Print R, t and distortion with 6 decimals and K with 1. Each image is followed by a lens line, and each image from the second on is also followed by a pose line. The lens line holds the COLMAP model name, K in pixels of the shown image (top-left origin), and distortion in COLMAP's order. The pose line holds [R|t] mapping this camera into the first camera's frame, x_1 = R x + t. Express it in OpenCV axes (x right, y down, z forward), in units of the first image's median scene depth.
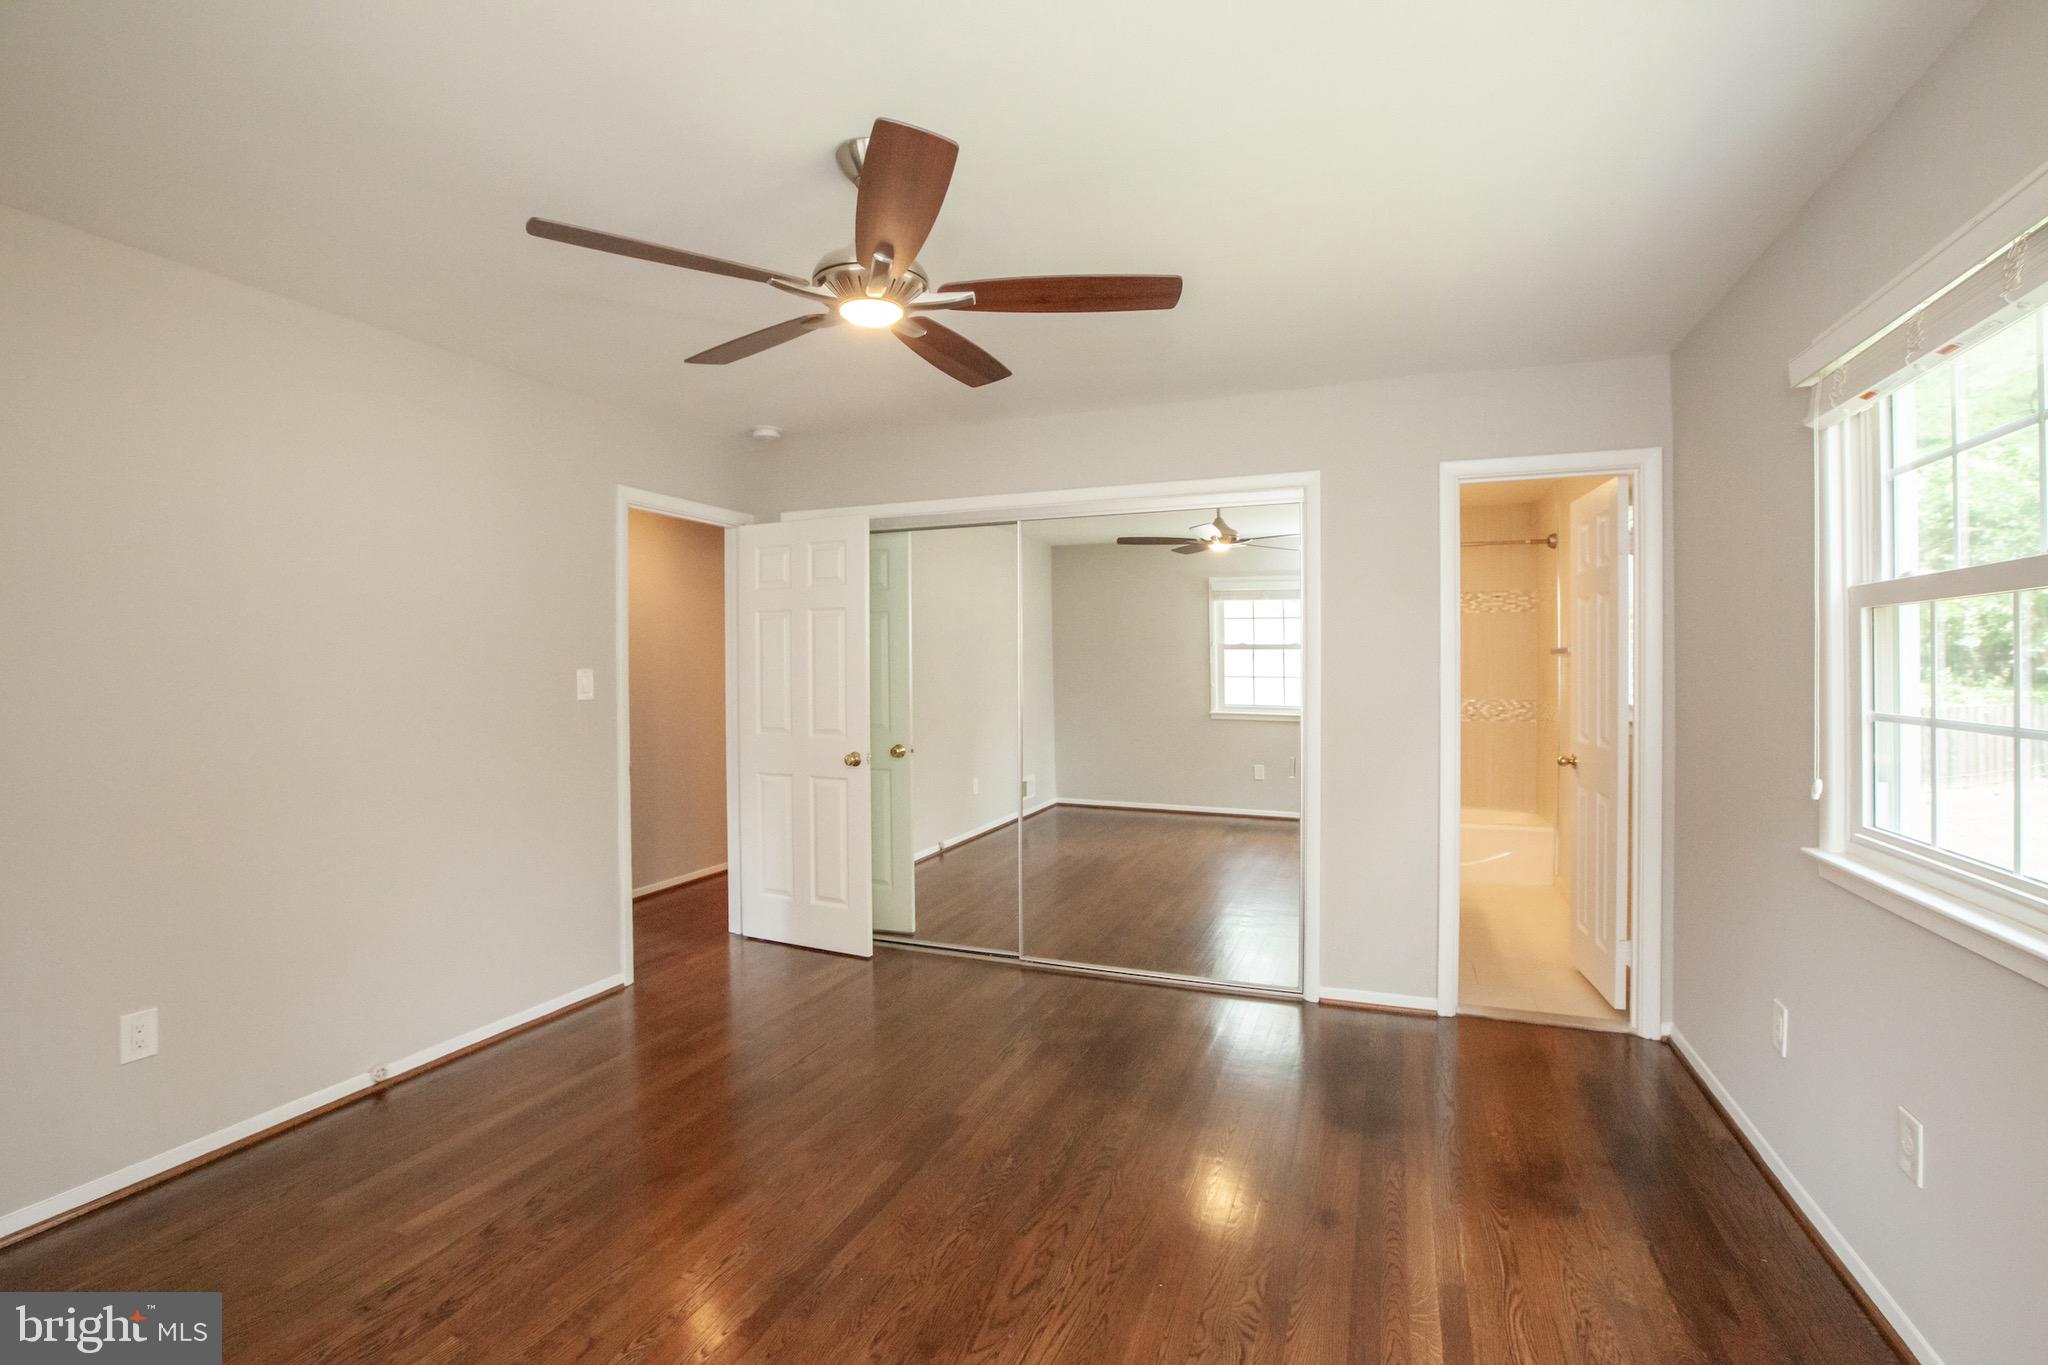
lens RADIAL K [[918.5, 0, 1027.3], [0, 918.5, 670.5], [0, 0, 1]] dist [-0.042568, 0.022691]
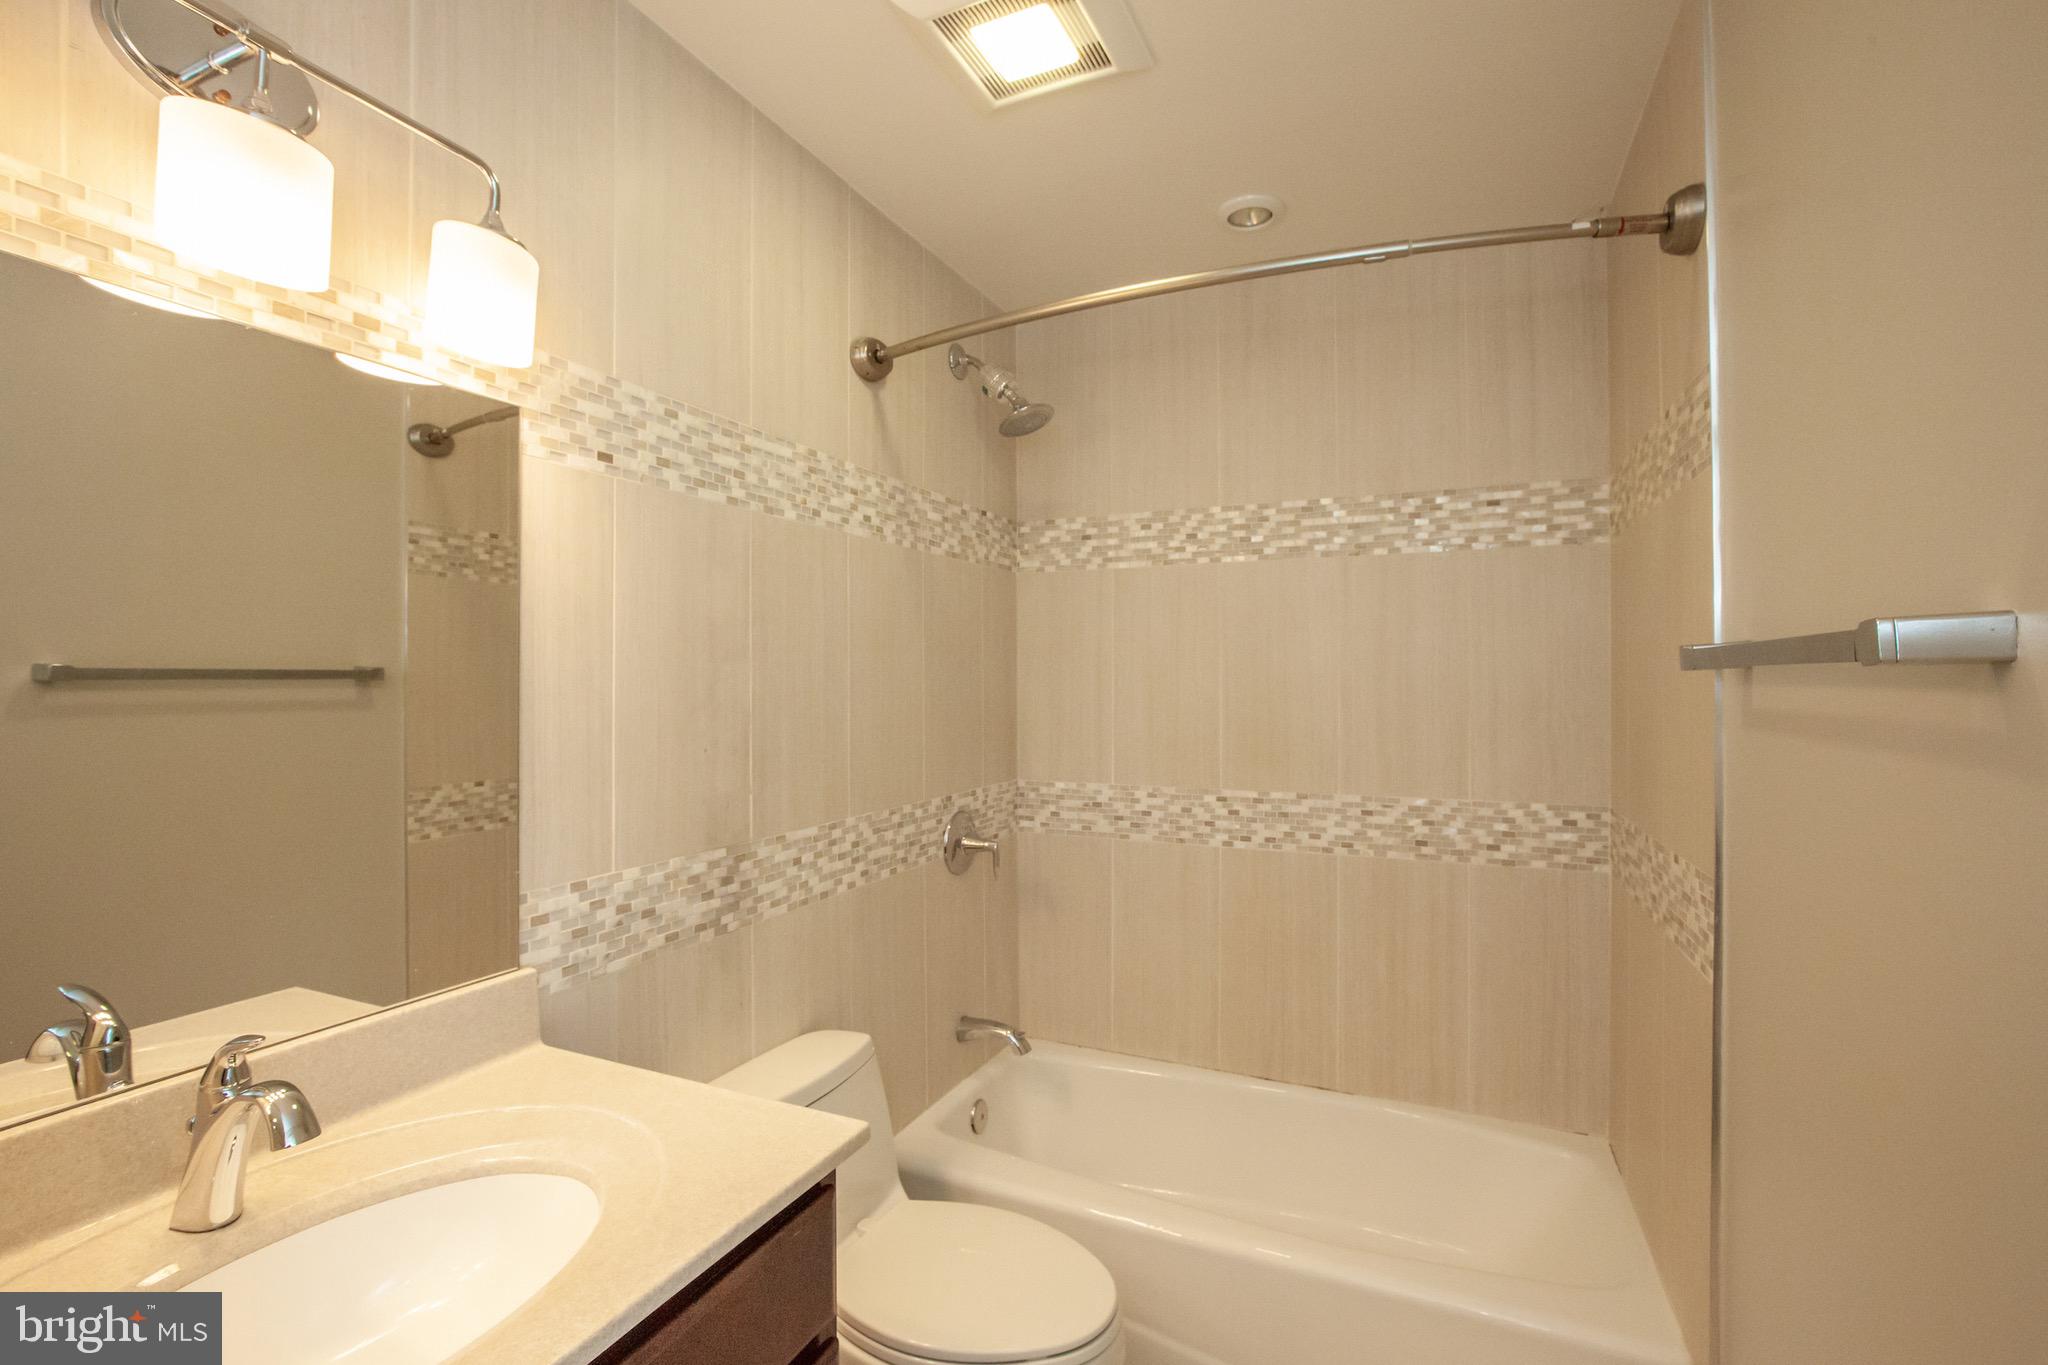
lens RADIAL K [[918.5, 0, 1027.3], [0, 918.5, 670.5], [0, 0, 1]] dist [-0.042568, 0.022691]
pose [[0.998852, 0.004836, -0.047655, 0.359523], [-0.005361, 0.999926, -0.010905, -0.012510], [0.047598, 0.011148, 0.998804, 0.651959]]
